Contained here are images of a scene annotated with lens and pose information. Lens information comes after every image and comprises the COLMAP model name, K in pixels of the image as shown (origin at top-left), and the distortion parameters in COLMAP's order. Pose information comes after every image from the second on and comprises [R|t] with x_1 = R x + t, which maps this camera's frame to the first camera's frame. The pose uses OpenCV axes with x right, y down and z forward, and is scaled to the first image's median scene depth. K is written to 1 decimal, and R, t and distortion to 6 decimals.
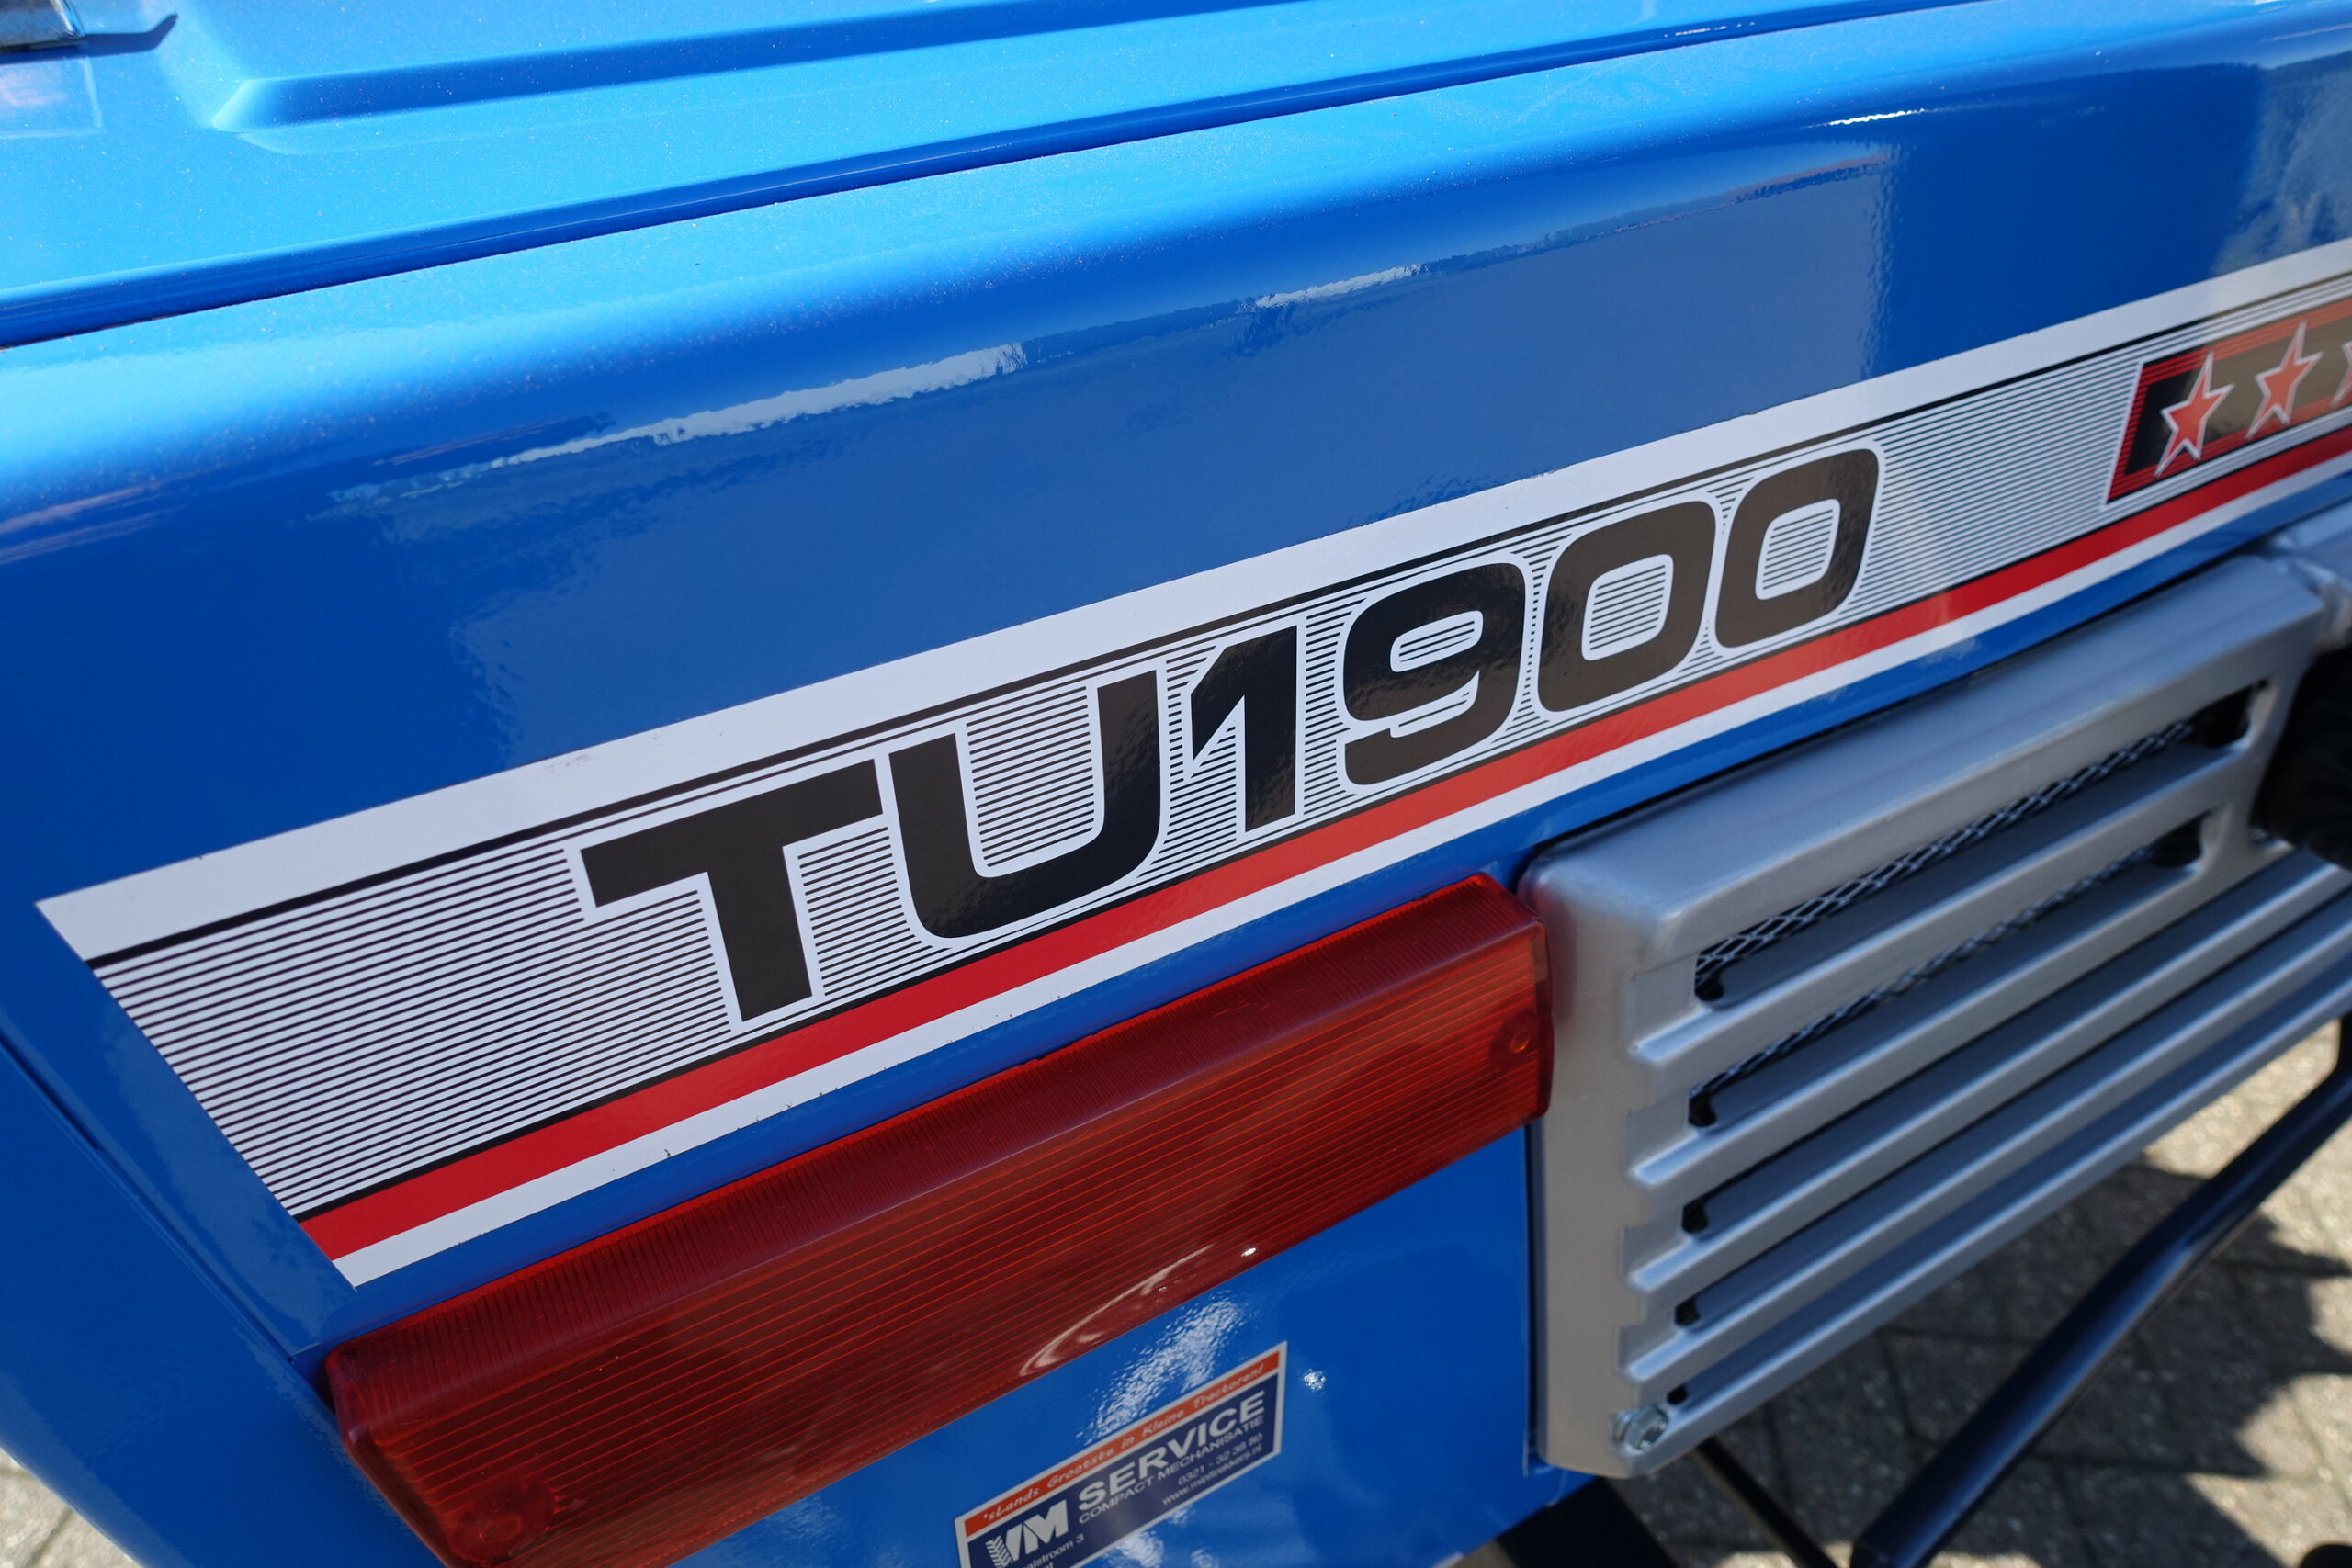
lens RADIAL K [[1613.2, 0, 1187.4], [0, 1613.2, 792.7], [0, 0, 1]] dist [0.005305, -0.007269]
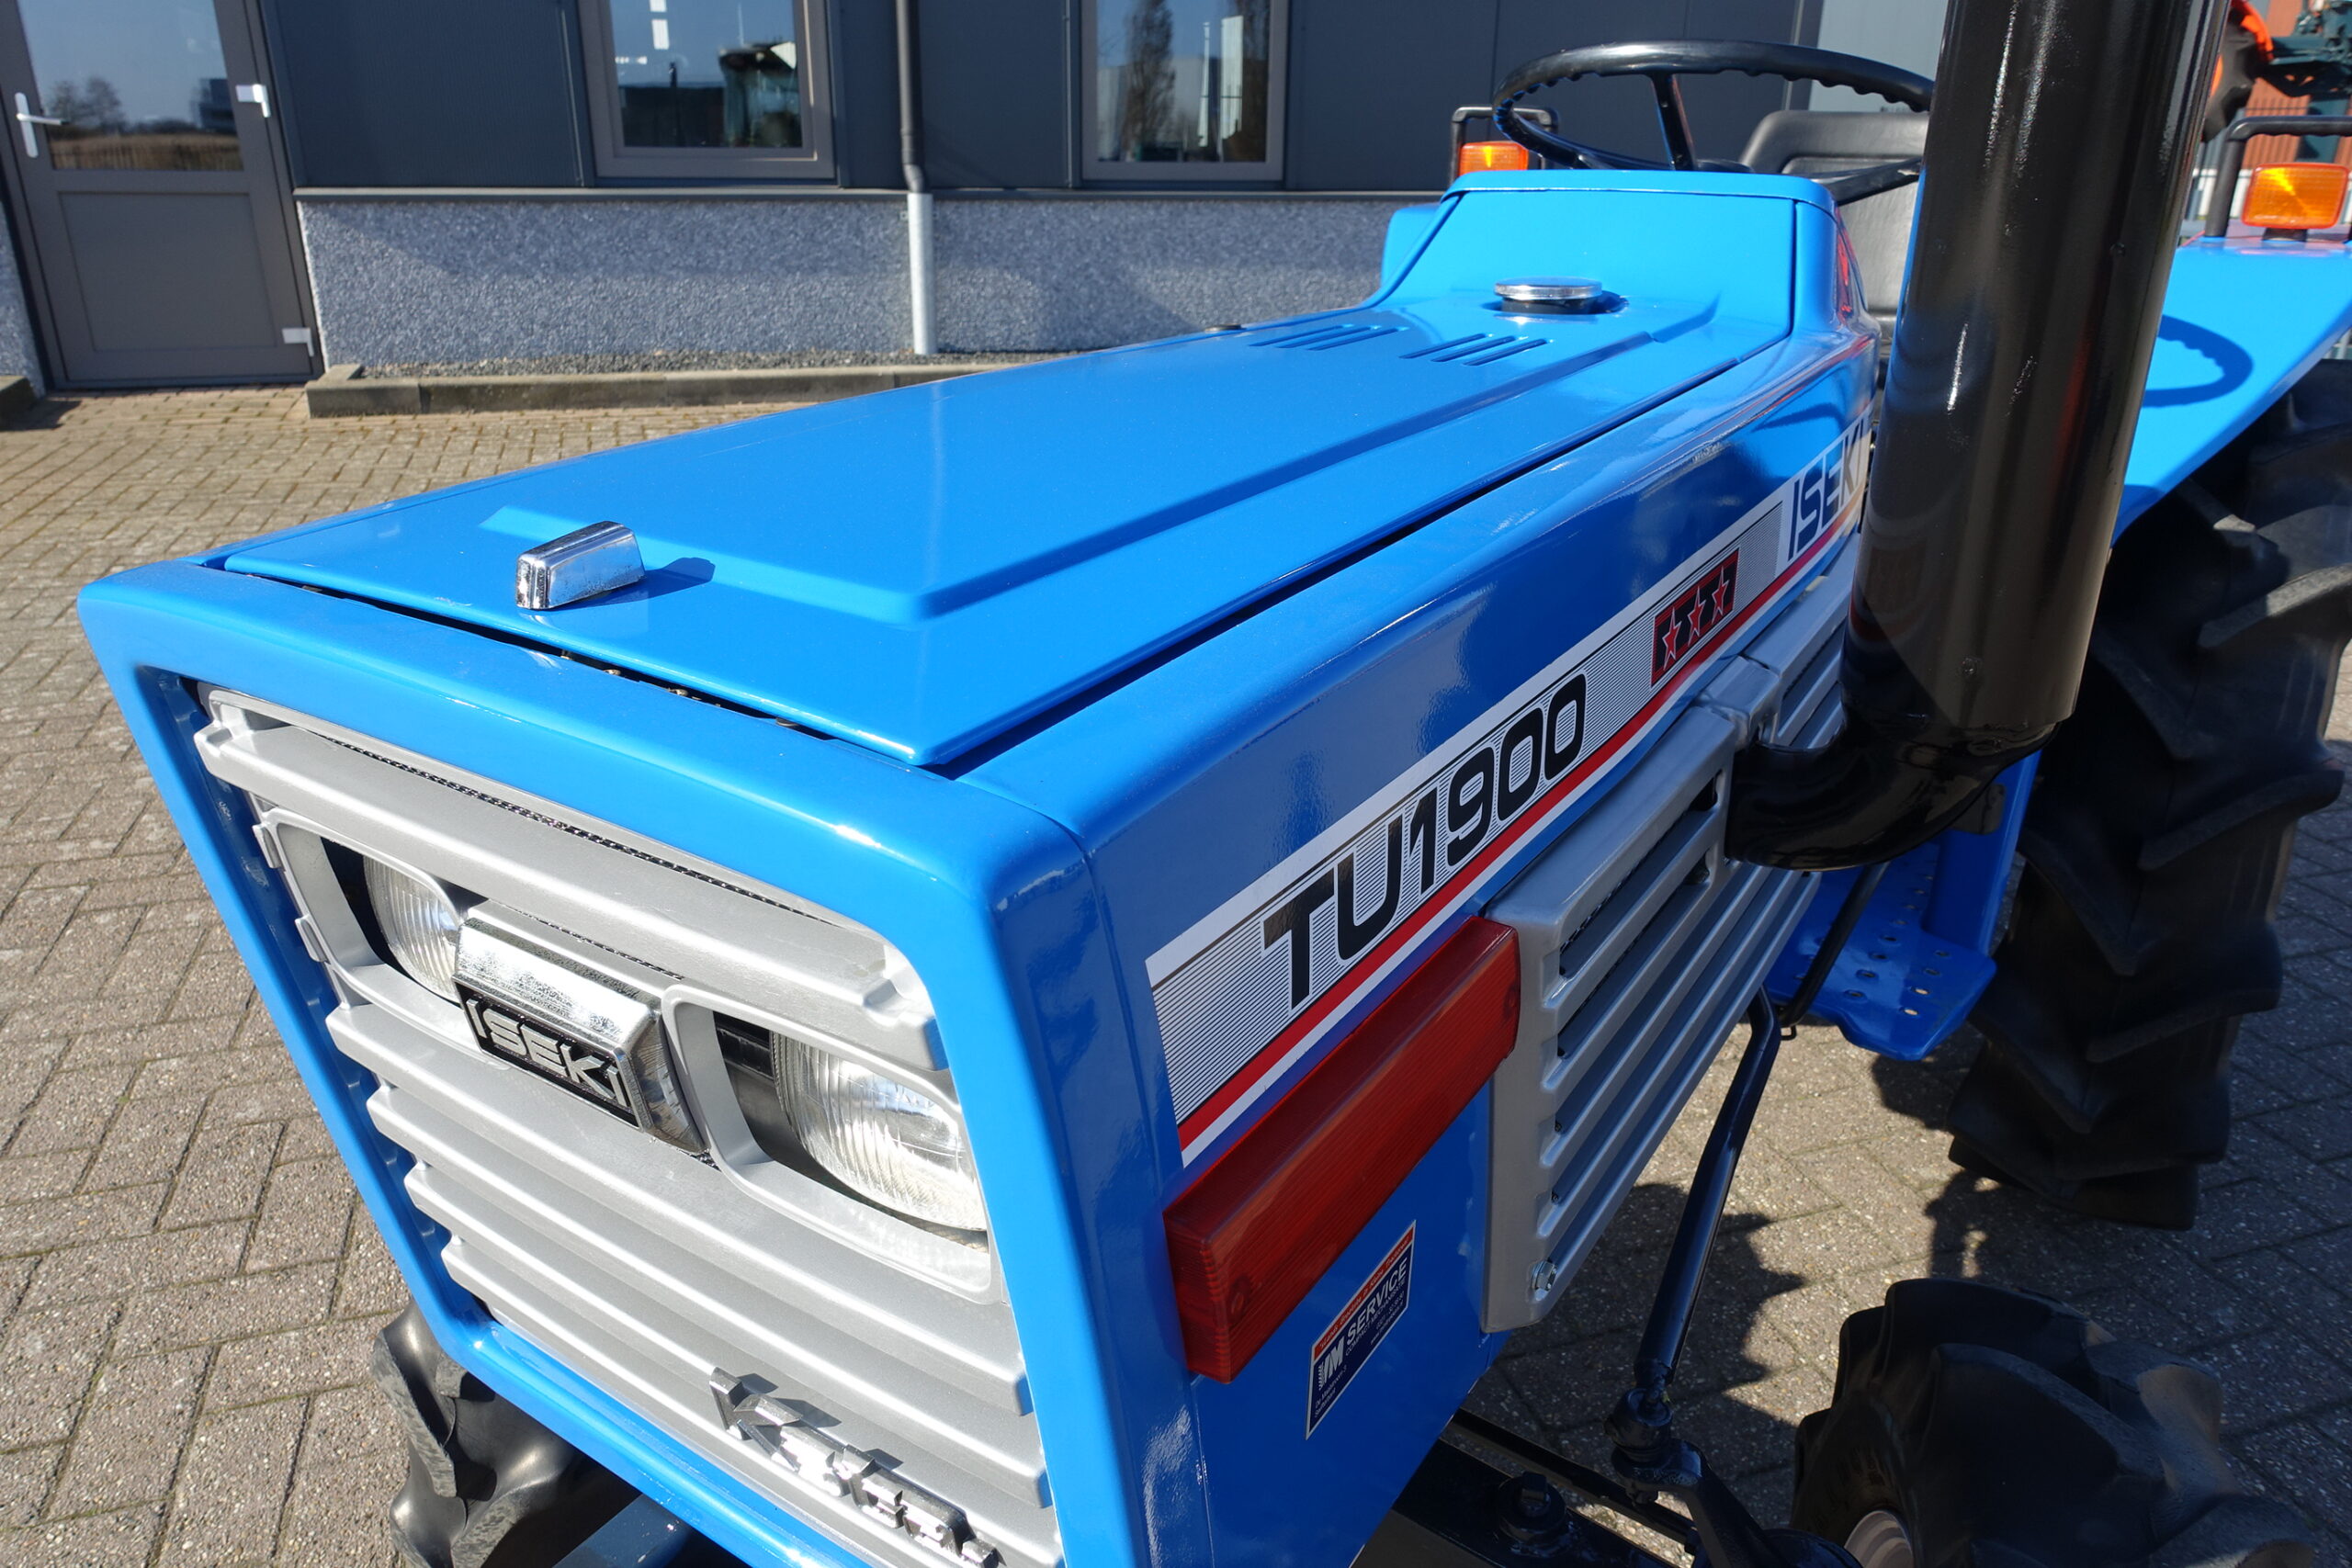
lens RADIAL K [[1613.2, 0, 1178.8], [0, 1613.2, 777.1], [0, 0, 1]] dist [0.005305, -0.007269]
pose [[0.907461, -0.159722, 0.388591, -0.923056], [0.232234, 0.961466, -0.147139, 0.101136], [-0.350115, 0.223767, 0.909586, -0.696687]]
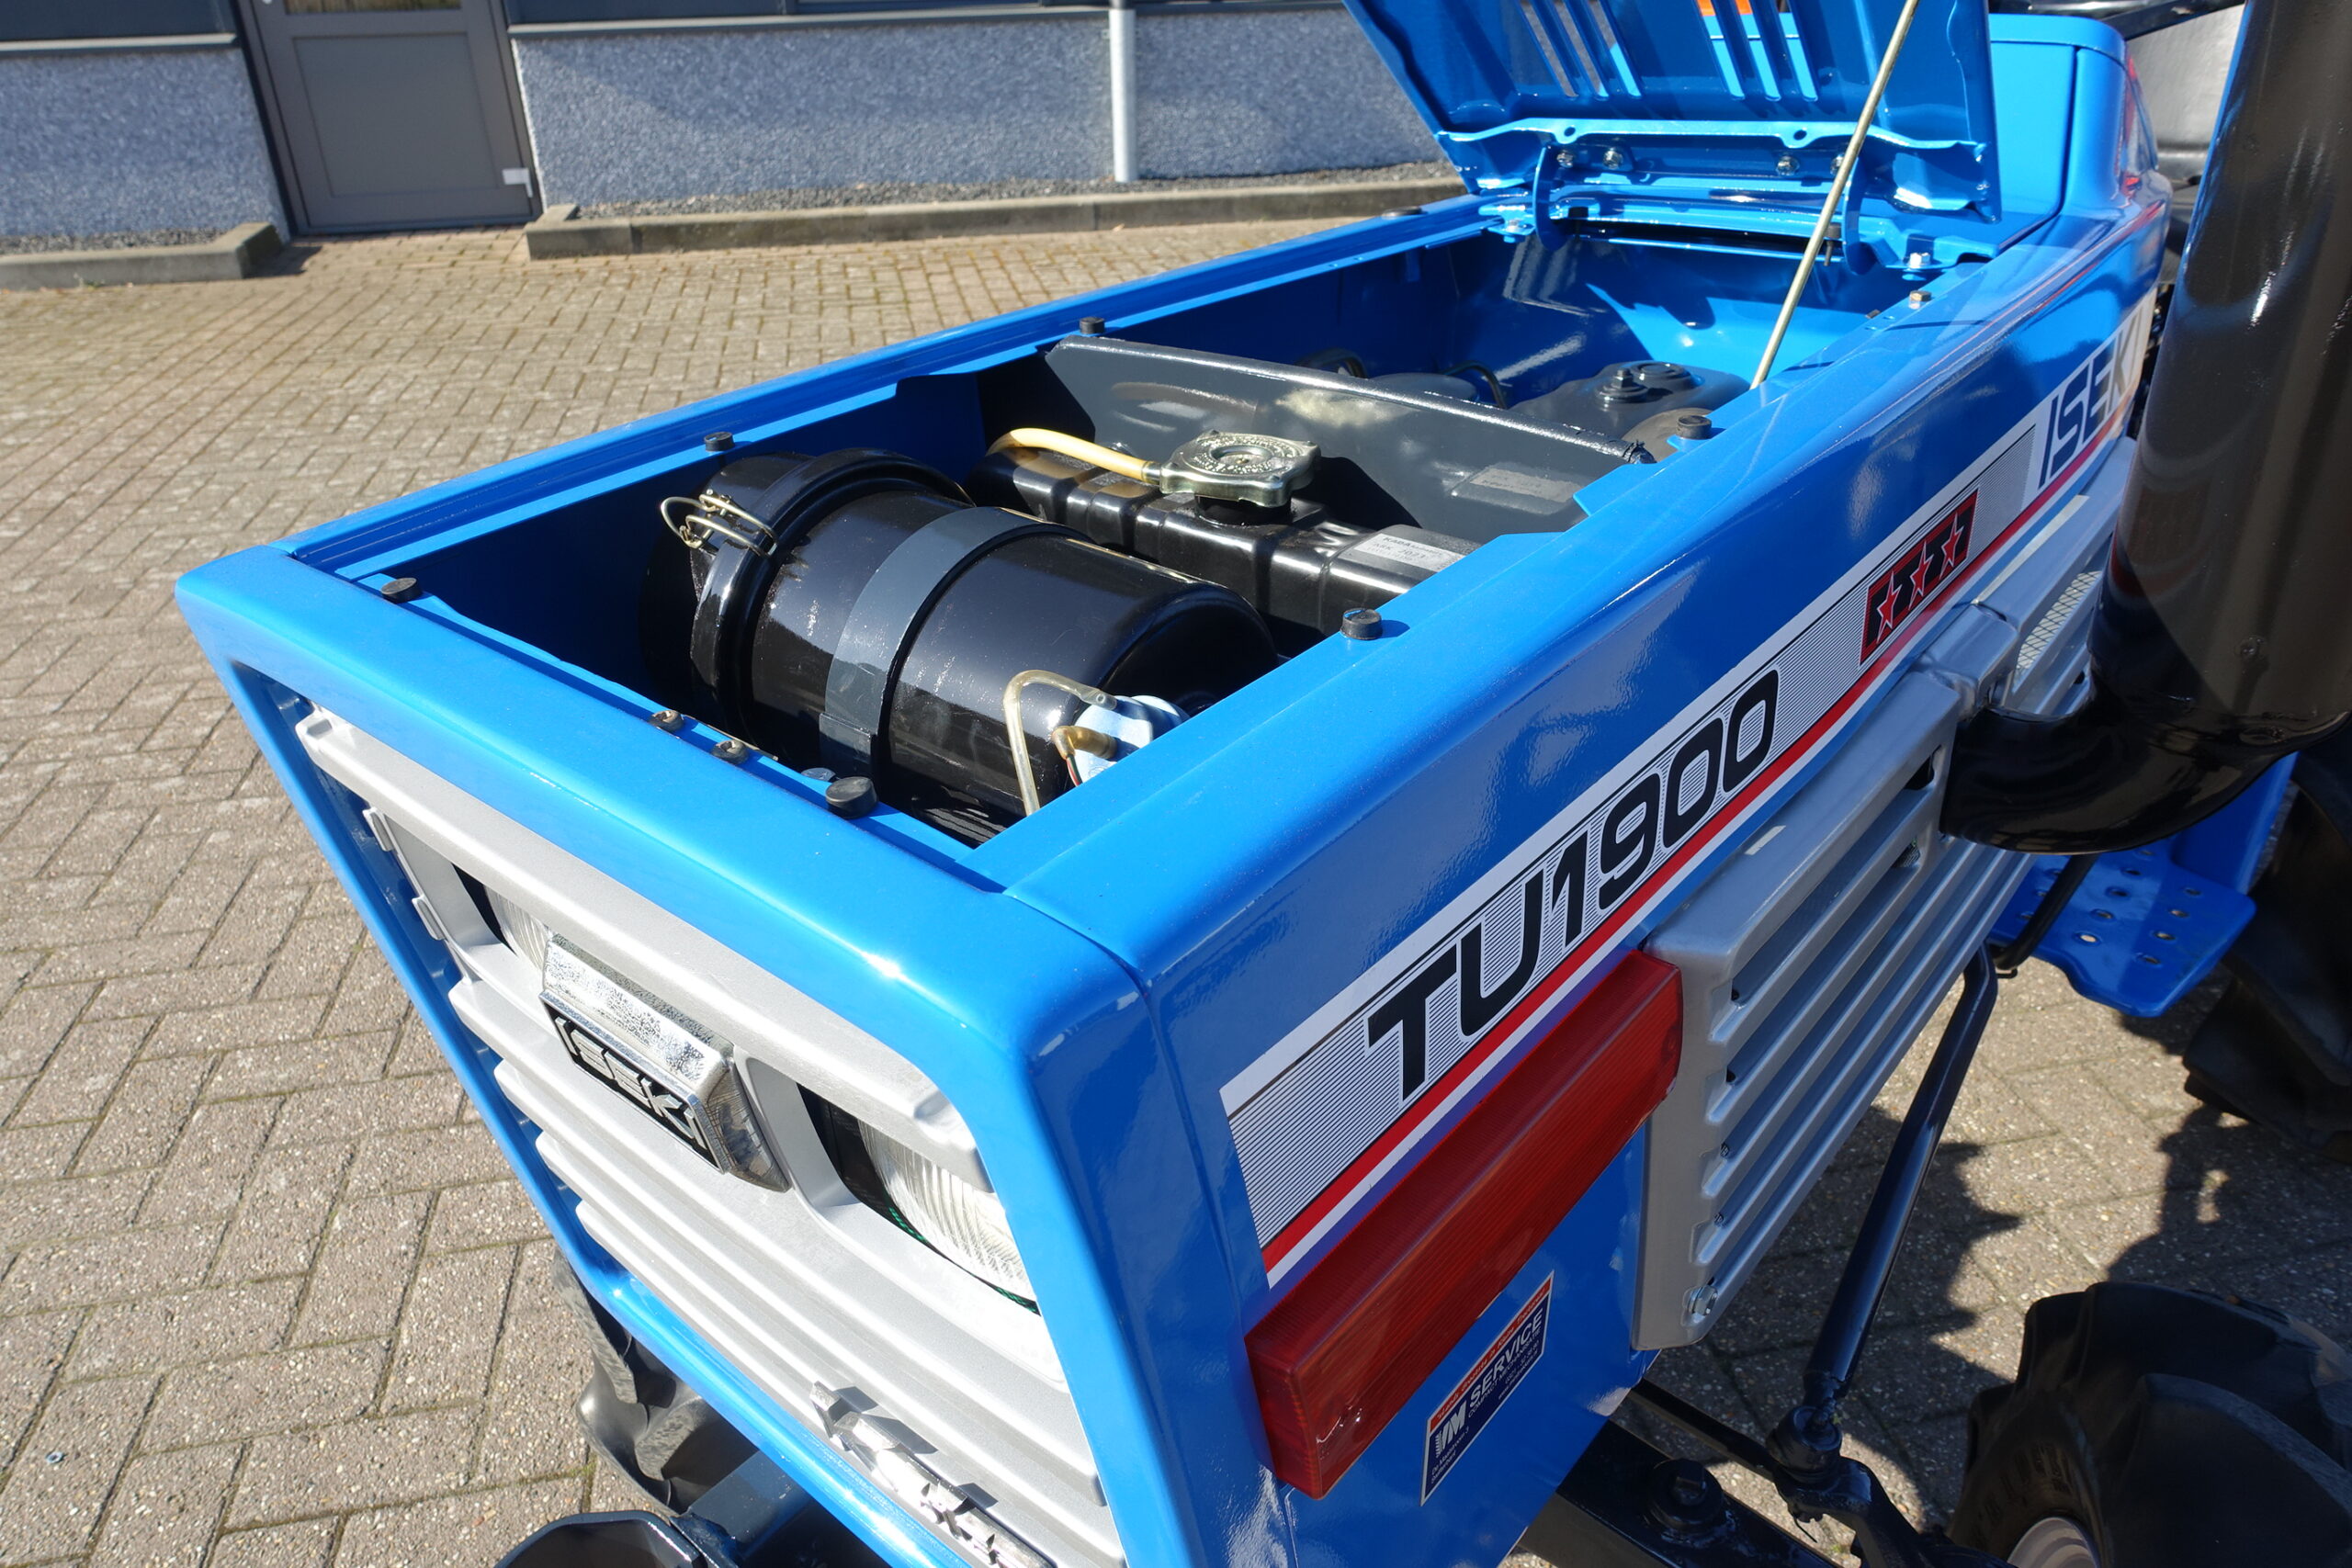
lens RADIAL K [[1613.2, 0, 1179.3], [0, 1613.2, 779.0], [0, 0, 1]] dist [0.005305, -0.007269]
pose [[0.950785, -0.176481, 0.254680, -0.735614], [0.200558, 0.977056, -0.071682, -0.107517], [-0.236186, 0.119232, 0.964365, -0.595965]]
